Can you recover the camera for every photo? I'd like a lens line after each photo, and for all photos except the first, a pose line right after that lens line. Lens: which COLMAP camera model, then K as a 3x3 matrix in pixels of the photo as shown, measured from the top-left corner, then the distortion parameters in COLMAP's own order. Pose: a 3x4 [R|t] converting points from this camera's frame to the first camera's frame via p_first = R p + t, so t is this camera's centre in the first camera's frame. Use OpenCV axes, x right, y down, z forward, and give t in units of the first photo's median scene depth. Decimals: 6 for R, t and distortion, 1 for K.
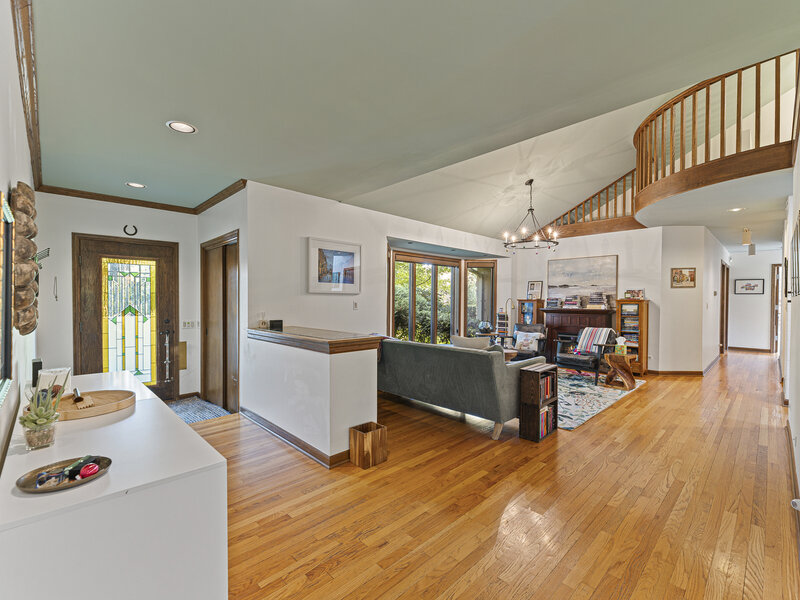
lens RADIAL K [[360.0, 0, 405.6], [0, 360.0, 303.6], [0, 0, 1]] dist [0.005253, -0.000406]
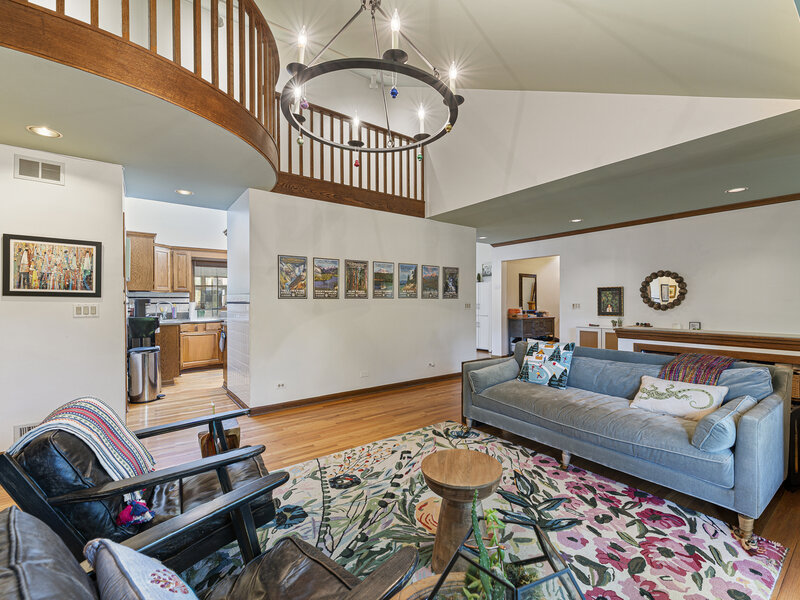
lens RADIAL K [[360.0, 0, 405.6], [0, 360.0, 303.6], [0, 0, 1]] dist [0.005253, -0.000406]
pose [[-0.990799, -0.001806, 0.135328, 0.253204], [0.000786, 0.999817, 0.019100, -0.012657], [-0.135338, 0.019031, -0.990617, 1.184149]]
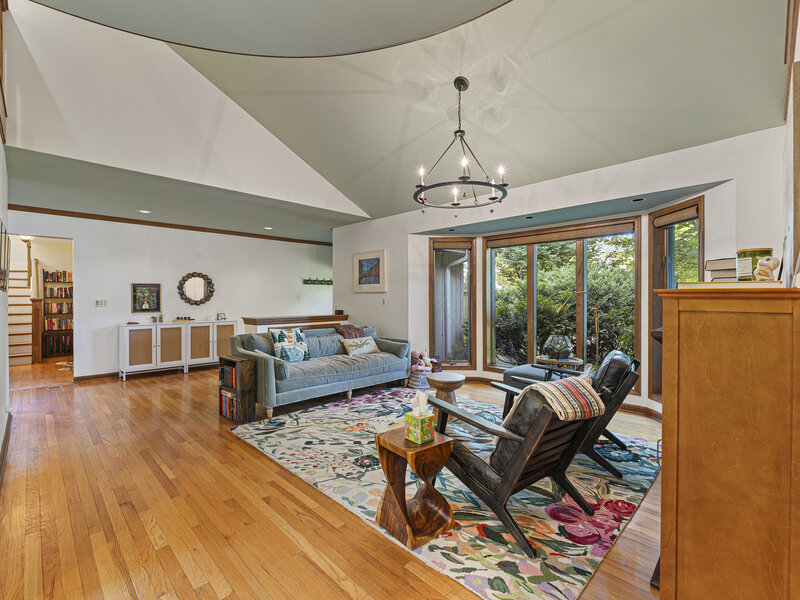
lens RADIAL K [[367.7, 0, 408.0], [0, 367.7, 300.8], [0, 0, 1]] dist [0.000745, -0.000066]
pose [[0.016191, 0.005082, -0.999856, 0.831581], [-0.011352, 0.999924, 0.004898, -0.004518], [0.999804, 0.011271, 0.016247, 0.832733]]
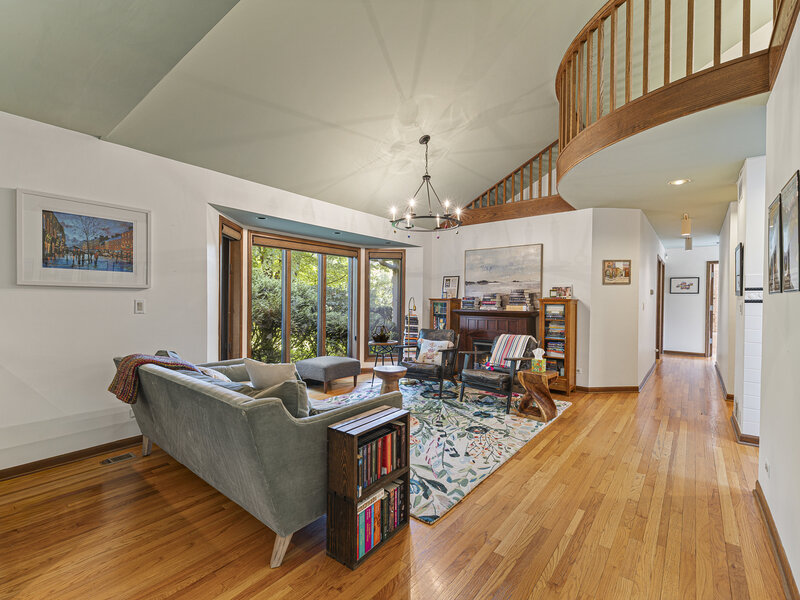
lens RADIAL K [[360.0, 0, 405.6], [0, 360.0, 303.6], [0, 0, 1]] dist [0.005253, -0.000406]
pose [[0.993241, 0.000932, 0.116070, 0.199522], [-0.001027, 0.999999, 0.000761, -0.000843], [-0.116069, -0.000875, 0.993241, 0.244812]]
